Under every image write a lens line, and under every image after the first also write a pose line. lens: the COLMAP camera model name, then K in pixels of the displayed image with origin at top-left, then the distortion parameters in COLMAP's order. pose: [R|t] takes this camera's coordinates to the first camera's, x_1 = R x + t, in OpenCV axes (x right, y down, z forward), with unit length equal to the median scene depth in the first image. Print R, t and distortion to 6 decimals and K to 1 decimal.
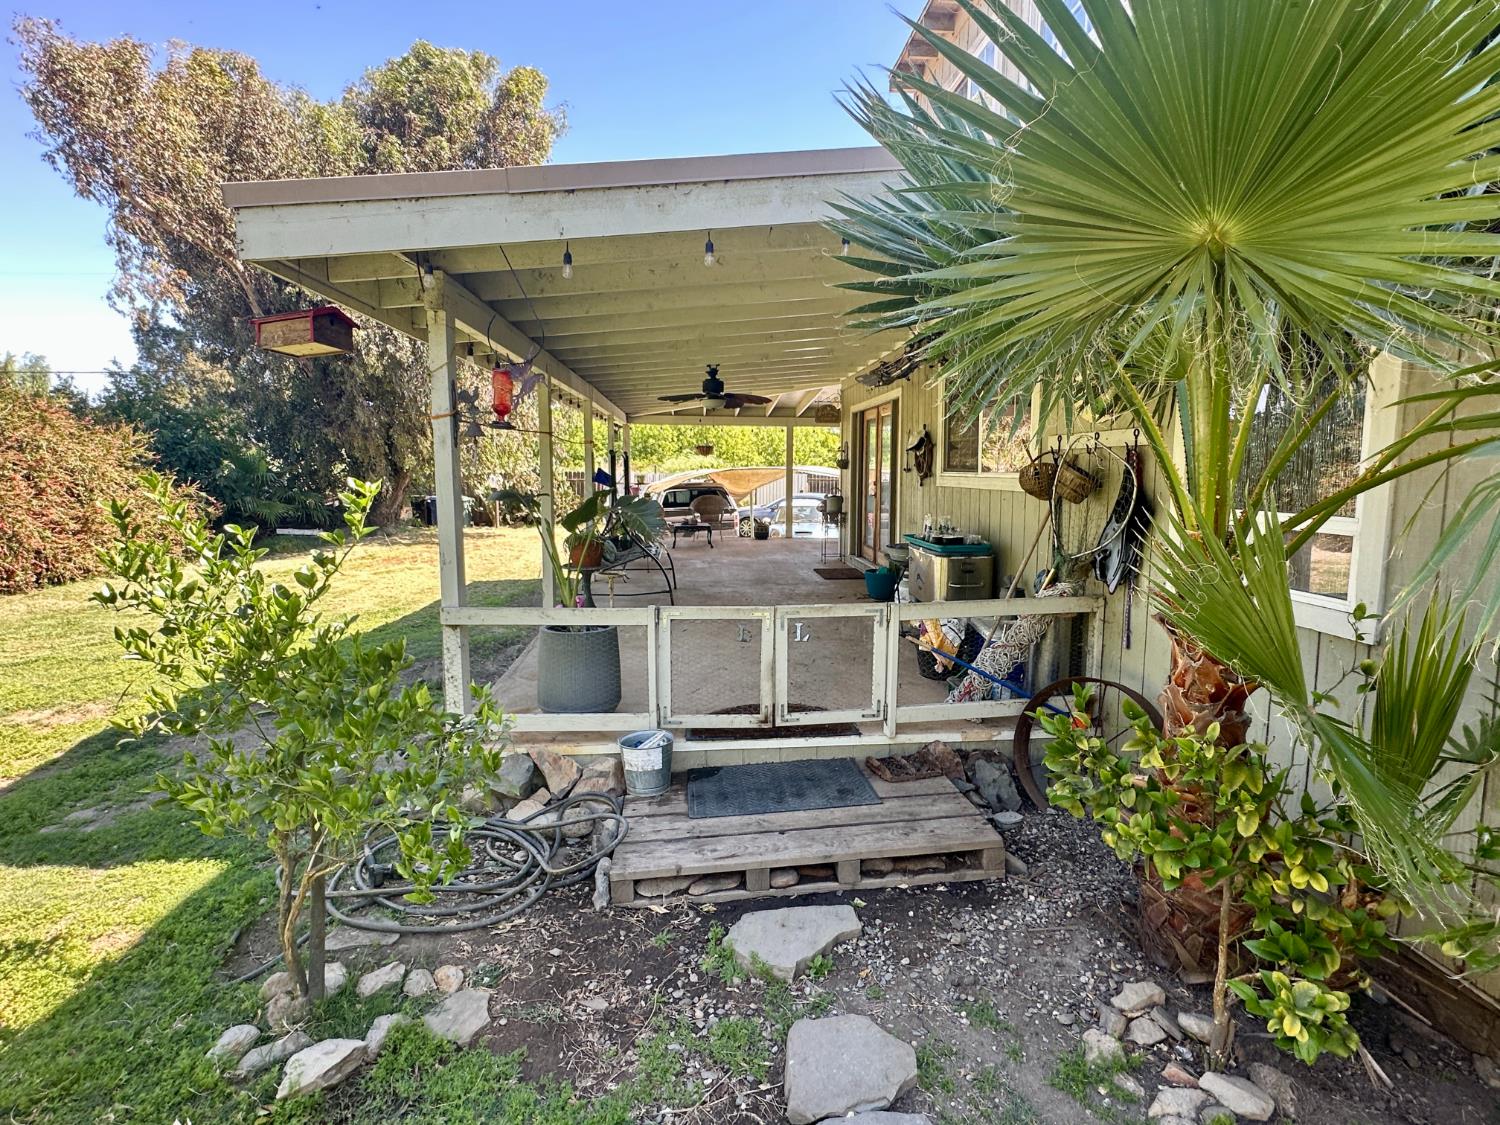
lens RADIAL K [[740.8, 0, 748.9], [0, 740.8, 556.6], [0, 0, 1]] dist [-0.004175, -0.000767]
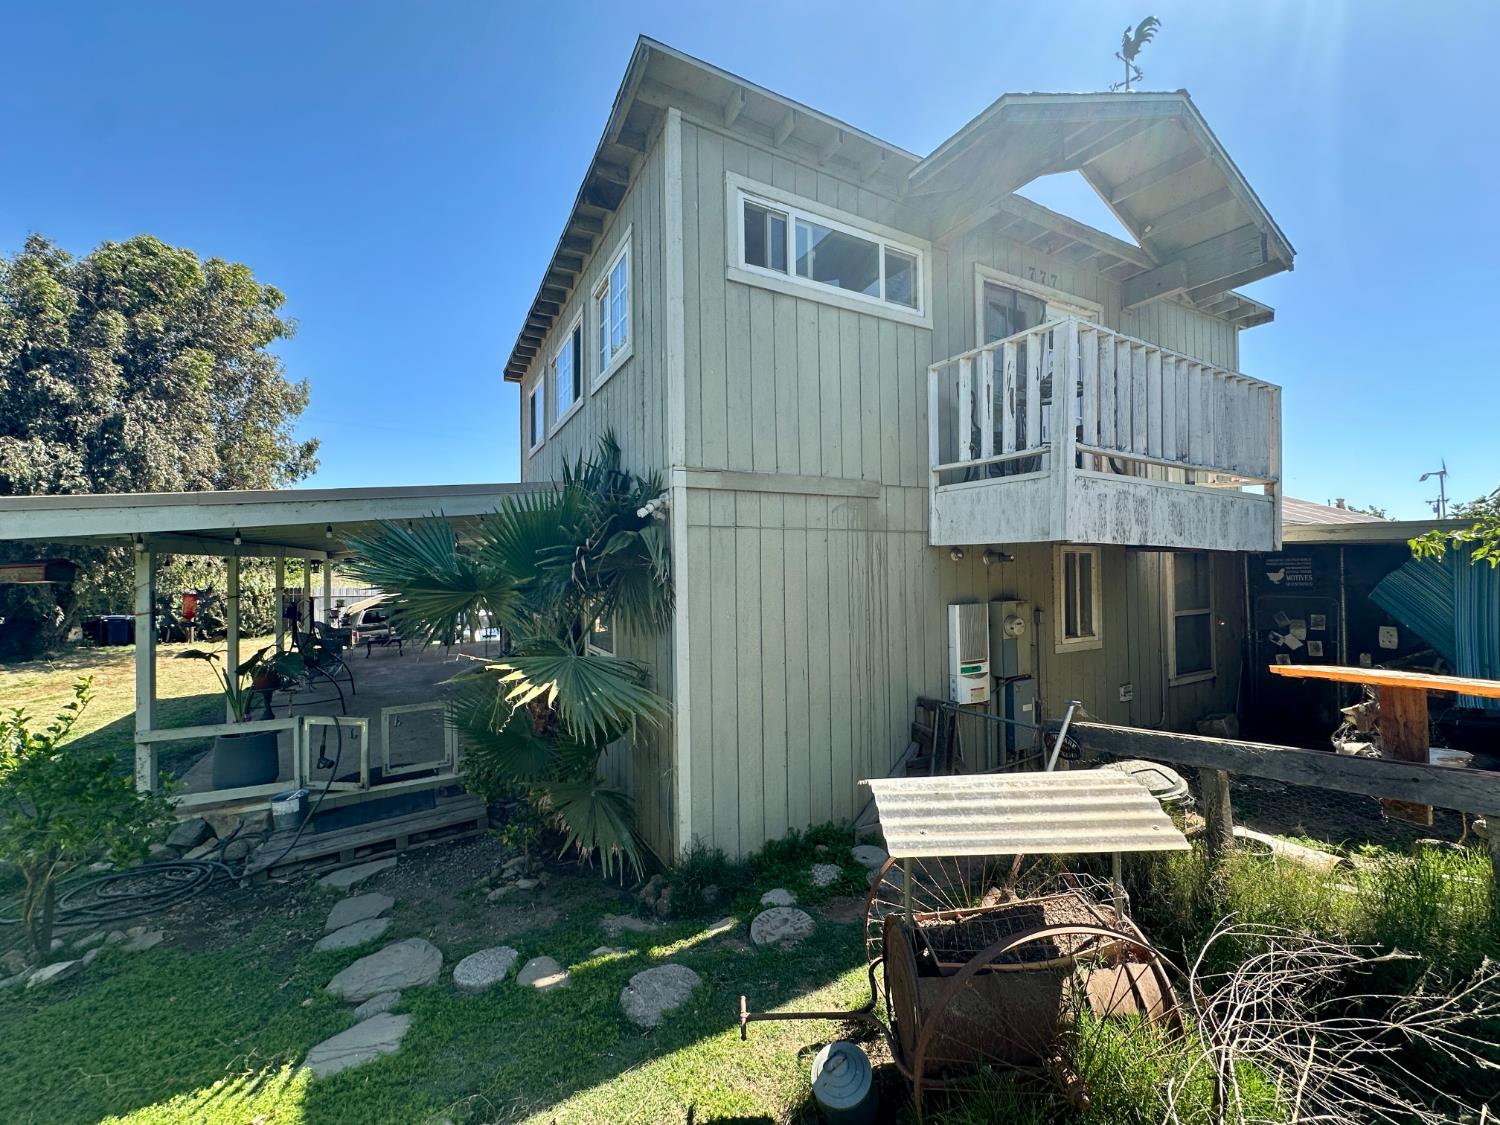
lens RADIAL K [[596.3, 0, 750.0], [0, 596.3, 562.5], [0, 0, 1]] dist [-0.000804, 0.000473]
pose [[0.911841, -0.006921, 0.410486, 0.273302], [0.057769, 0.992073, -0.111600, -0.075601], [-0.406459, 0.125475, 0.905012, -0.763704]]
